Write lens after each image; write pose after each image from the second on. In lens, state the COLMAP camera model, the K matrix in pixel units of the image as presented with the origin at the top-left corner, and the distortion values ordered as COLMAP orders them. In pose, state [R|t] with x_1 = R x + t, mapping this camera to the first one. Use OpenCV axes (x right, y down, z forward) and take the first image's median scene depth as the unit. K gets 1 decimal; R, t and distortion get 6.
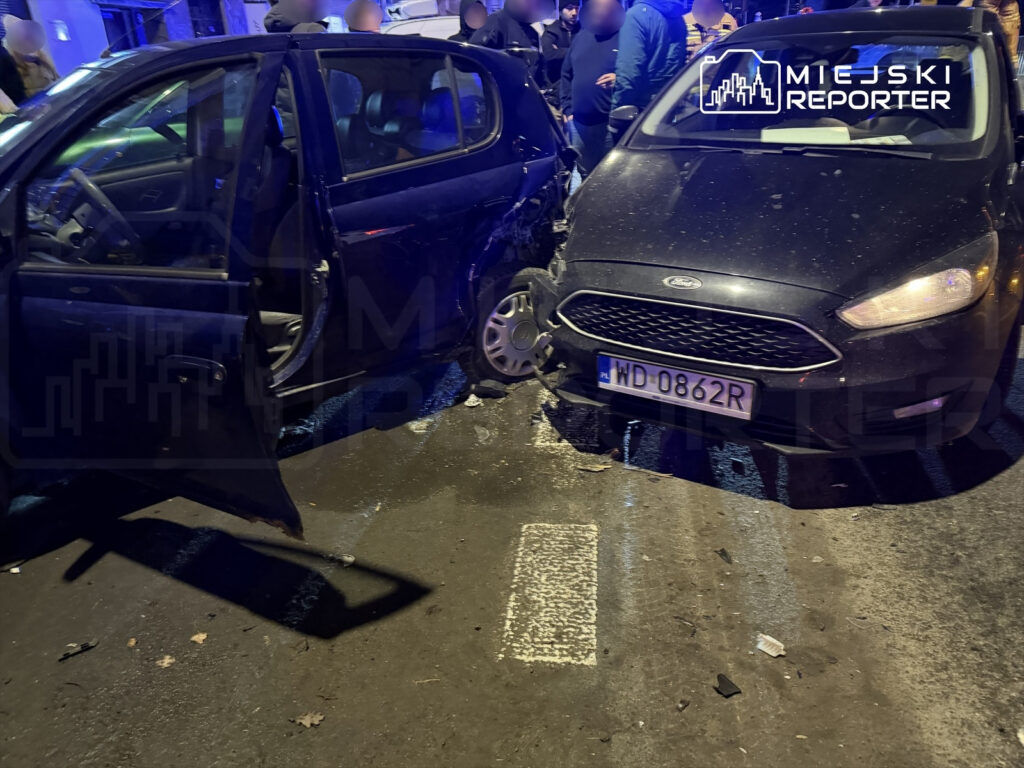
lens RADIAL K [[723.2, 0, 522.9], [0, 723.2, 390.0], [0, 0, 1]] dist [0.058662, -0.080754]
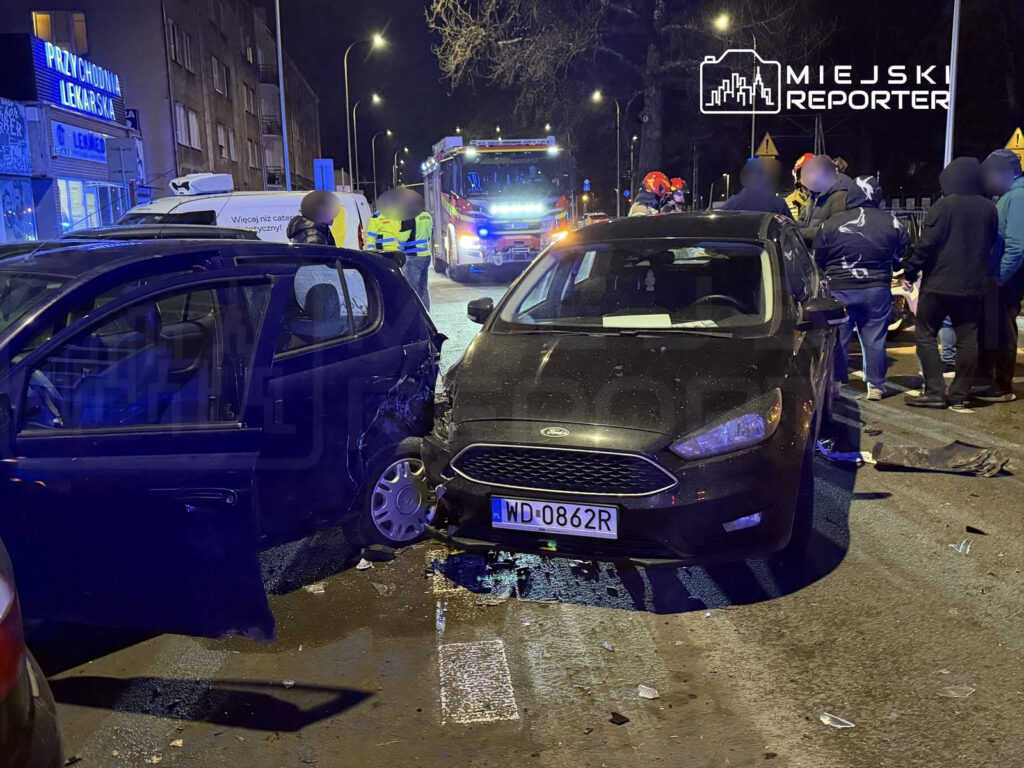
lens RADIAL K [[943.9, 0, 522.2], [0, 943.9, 388.5], [0, 0, 1]] dist [0.034322, 0.000000]
pose [[0.977513, -0.026638, 0.209185, -0.174979], [0.079684, 0.965100, -0.249466, 0.180723], [-0.195239, 0.260525, 0.945520, -0.553984]]
